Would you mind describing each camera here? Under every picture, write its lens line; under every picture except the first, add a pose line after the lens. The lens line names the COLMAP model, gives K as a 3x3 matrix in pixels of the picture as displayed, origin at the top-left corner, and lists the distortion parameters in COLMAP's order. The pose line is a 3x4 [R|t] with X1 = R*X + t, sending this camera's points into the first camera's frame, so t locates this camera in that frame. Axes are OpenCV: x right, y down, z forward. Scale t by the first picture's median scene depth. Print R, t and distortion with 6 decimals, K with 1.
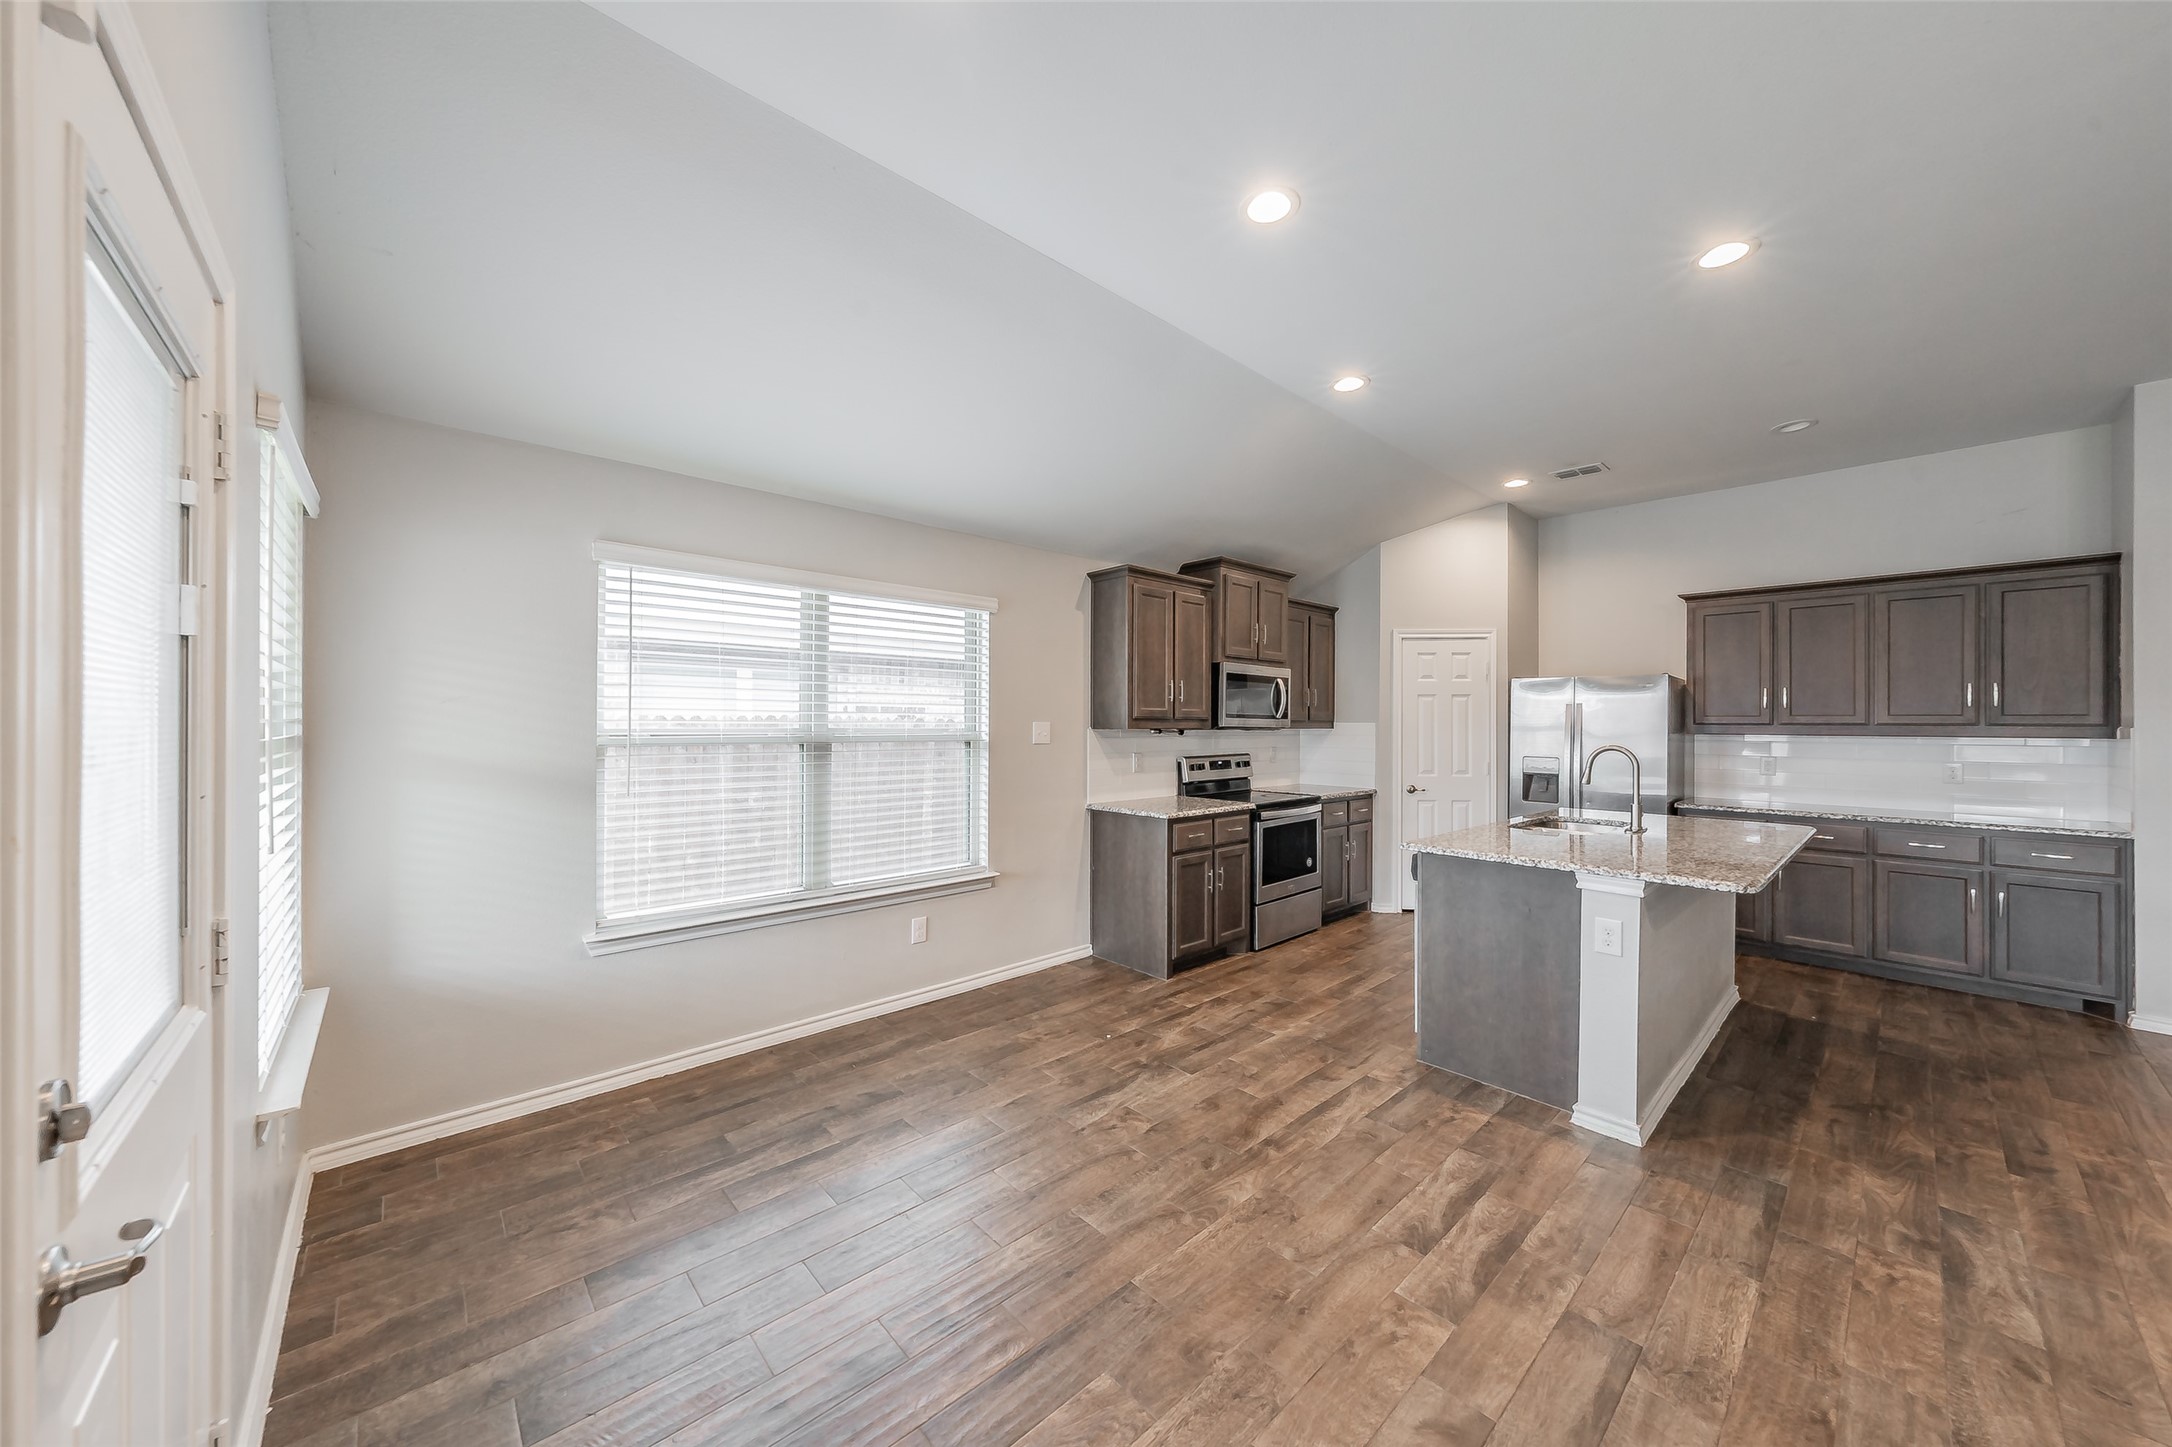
lens RADIAL K [[758.8, 0, 1086.5], [0, 758.8, 717.6], [0, 0, 1]] dist [-0.000593, 0.000263]
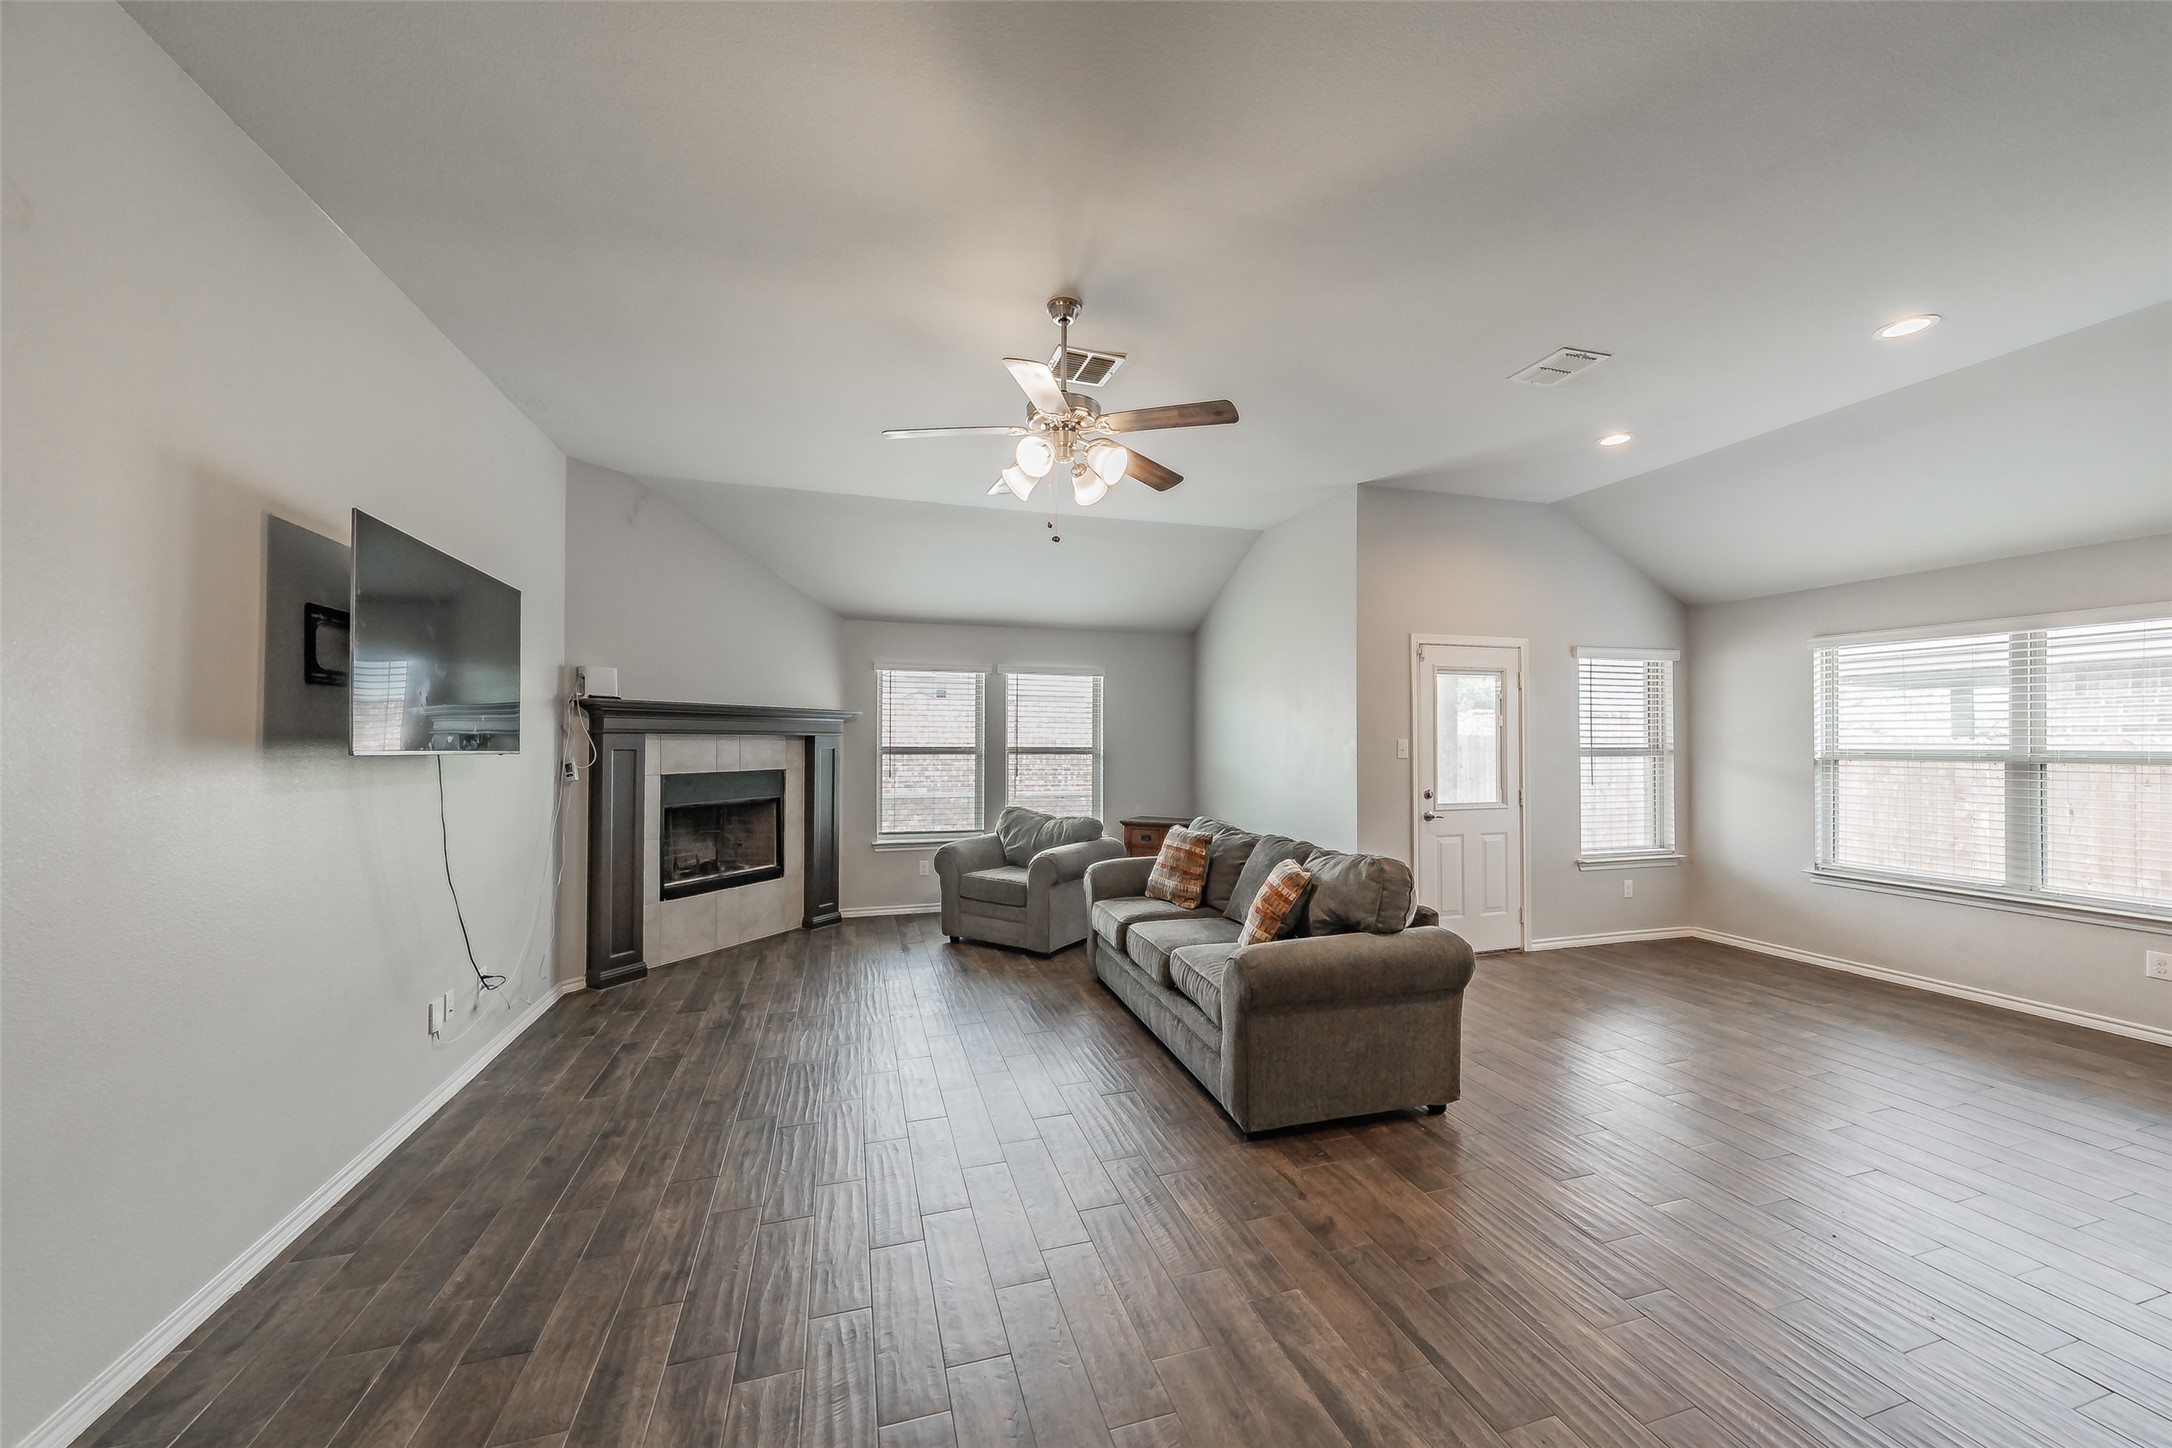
lens RADIAL K [[789.2, 0, 1088.9], [0, 789.2, 736.2], [0, 0, 1]] dist [-0.000403, 0.000030]
pose [[-0.419471, -0.010532, -0.907708, 1.310091], [0.002579, 0.999915, -0.012794, 0.007231], [0.907765, -0.007707, -0.419408, 0.188597]]
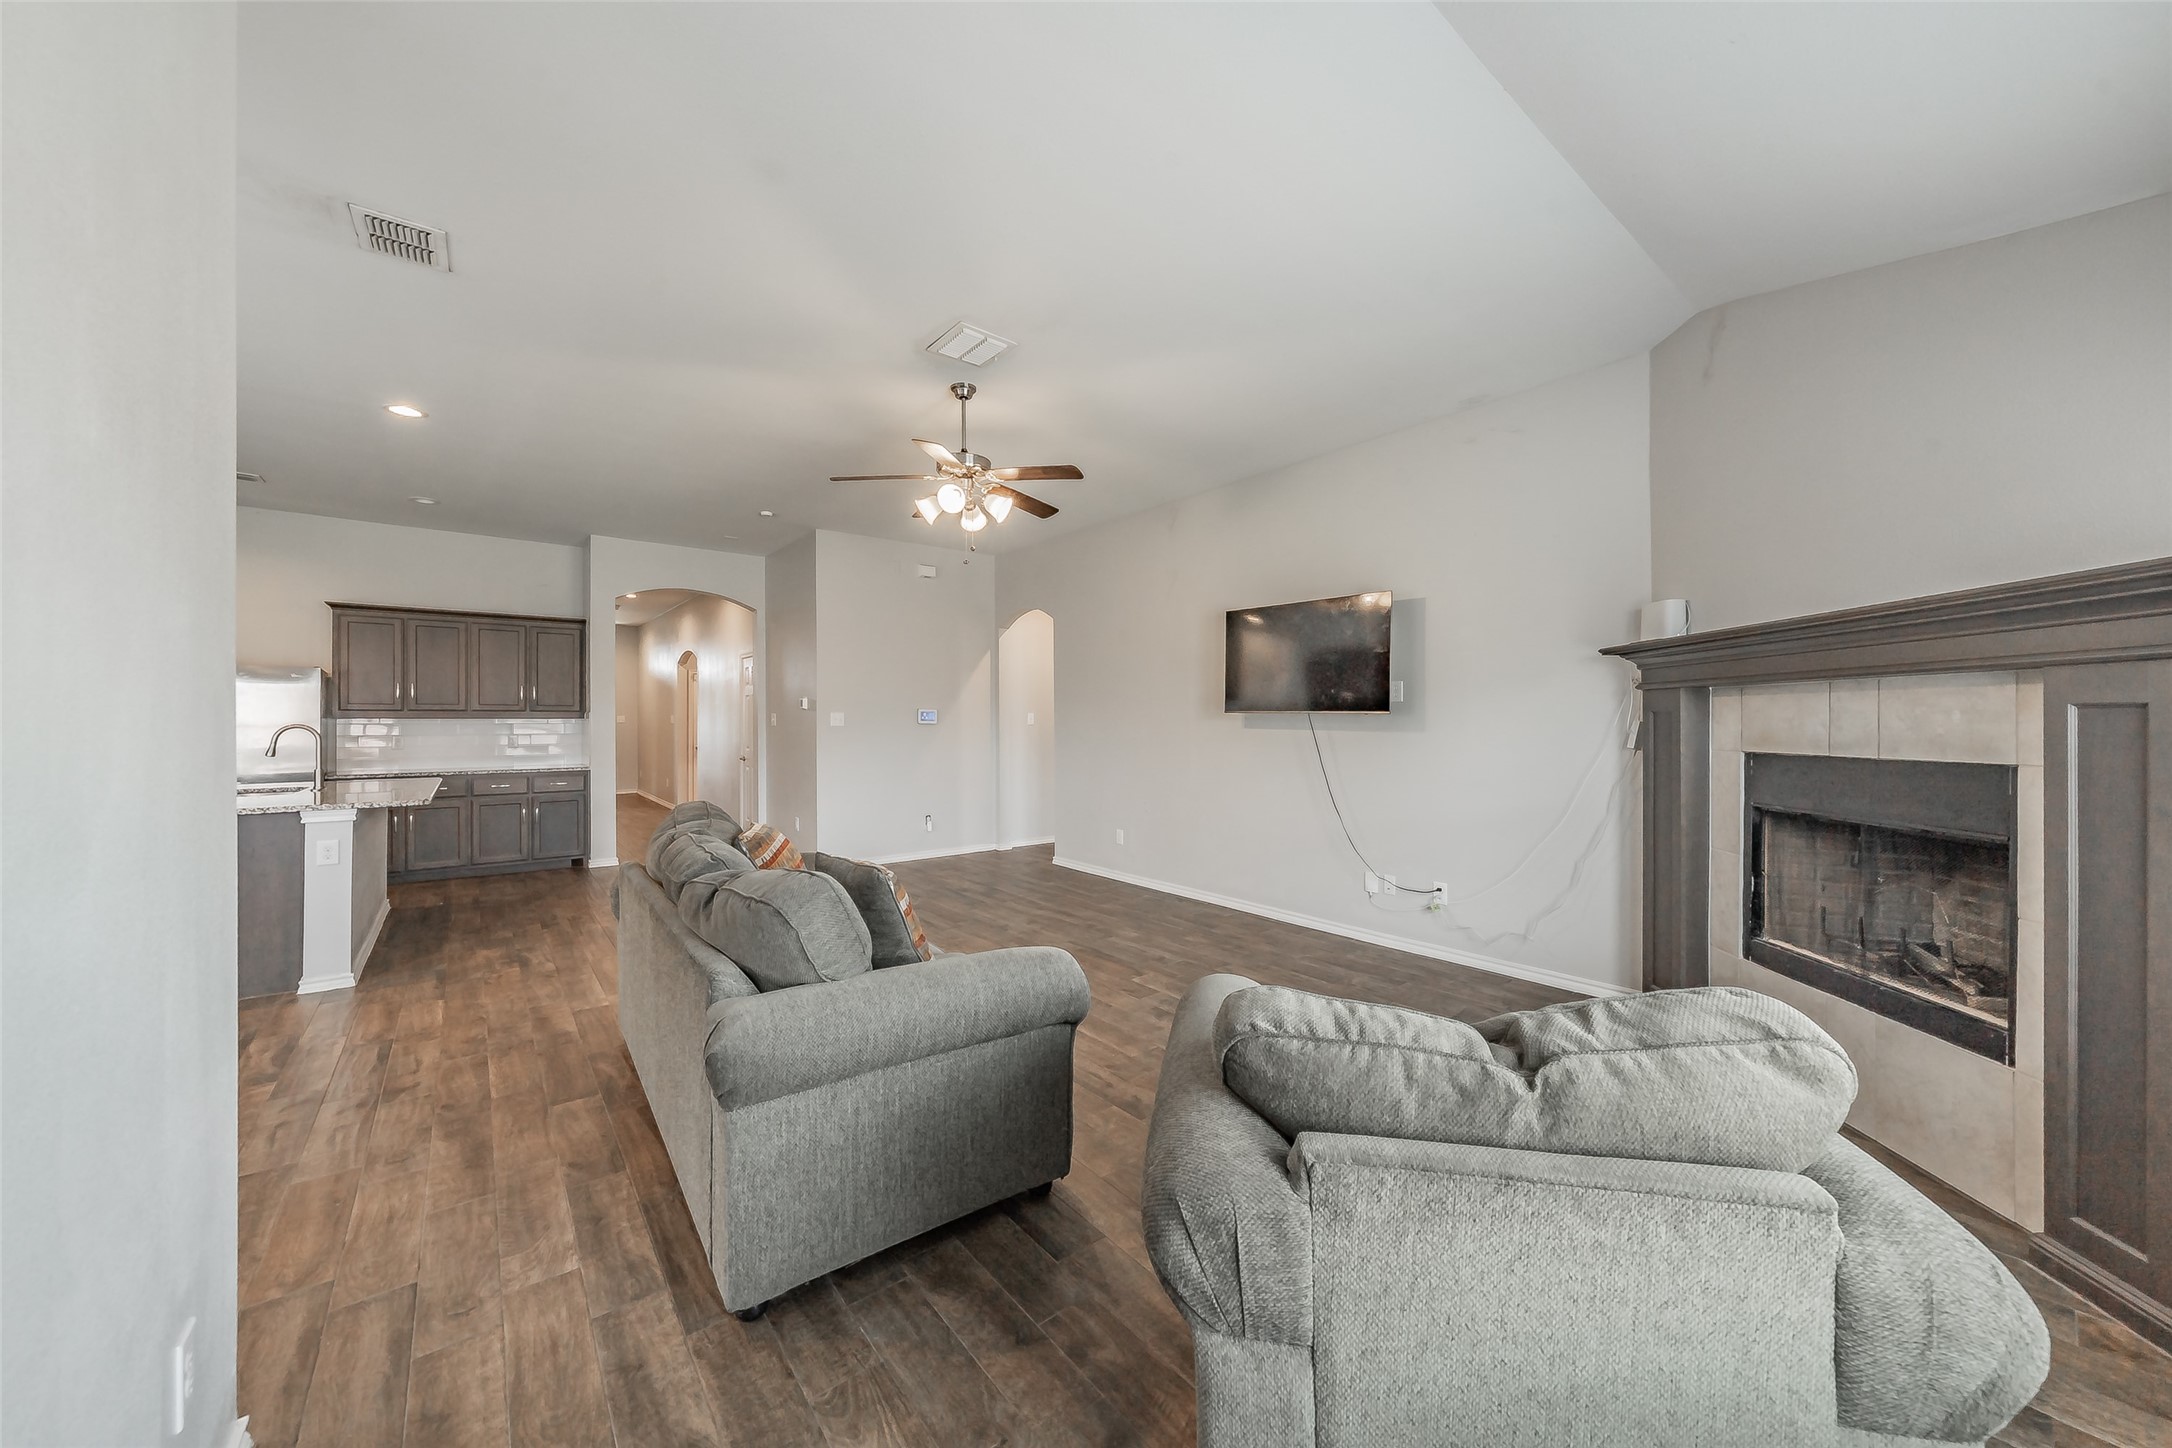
lens RADIAL K [[770.8, 0, 1091.8], [0, 770.8, 721.0], [0, 0, 1]] dist [-0.010508, -0.000003]
pose [[0.059827, -0.005864, 0.998192, -0.558440], [-0.004646, 0.999970, 0.006153, 0.020414], [-0.998198, -0.005005, 0.059798, -0.443680]]
